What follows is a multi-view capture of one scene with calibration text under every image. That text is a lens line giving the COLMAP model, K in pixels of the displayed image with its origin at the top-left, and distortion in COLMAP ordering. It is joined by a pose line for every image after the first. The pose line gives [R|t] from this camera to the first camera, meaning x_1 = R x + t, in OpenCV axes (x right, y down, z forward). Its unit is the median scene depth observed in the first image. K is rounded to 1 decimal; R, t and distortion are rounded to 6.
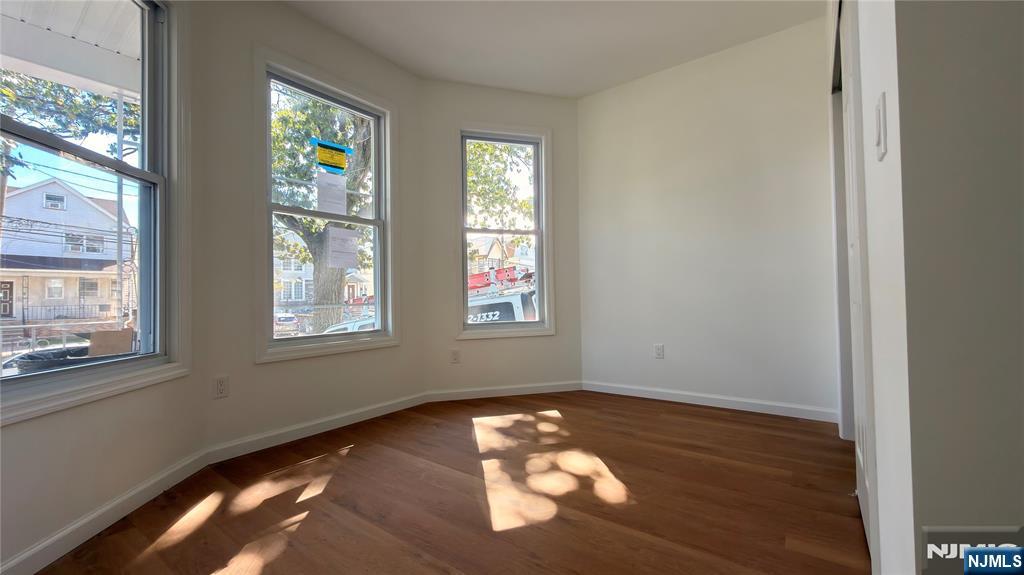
lens RADIAL K [[405.9, 0, 512.0], [0, 405.9, 287.5], [0, 0, 1]] dist [-0.000095, -0.000166]
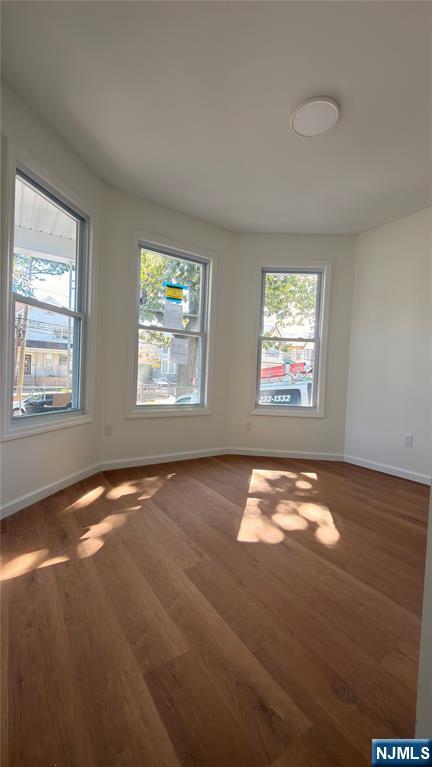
lens RADIAL K [[304.0, 0, 216.0], [0, 304.0, 383.5], [0, 0, 1]] dist [-0.000095, -0.000166]
pose [[0.940080, 0.066809, -0.334343, 0.135894], [-0.050797, 0.997114, 0.056417, -0.047884], [0.337148, -0.036053, 0.940761, -0.078910]]
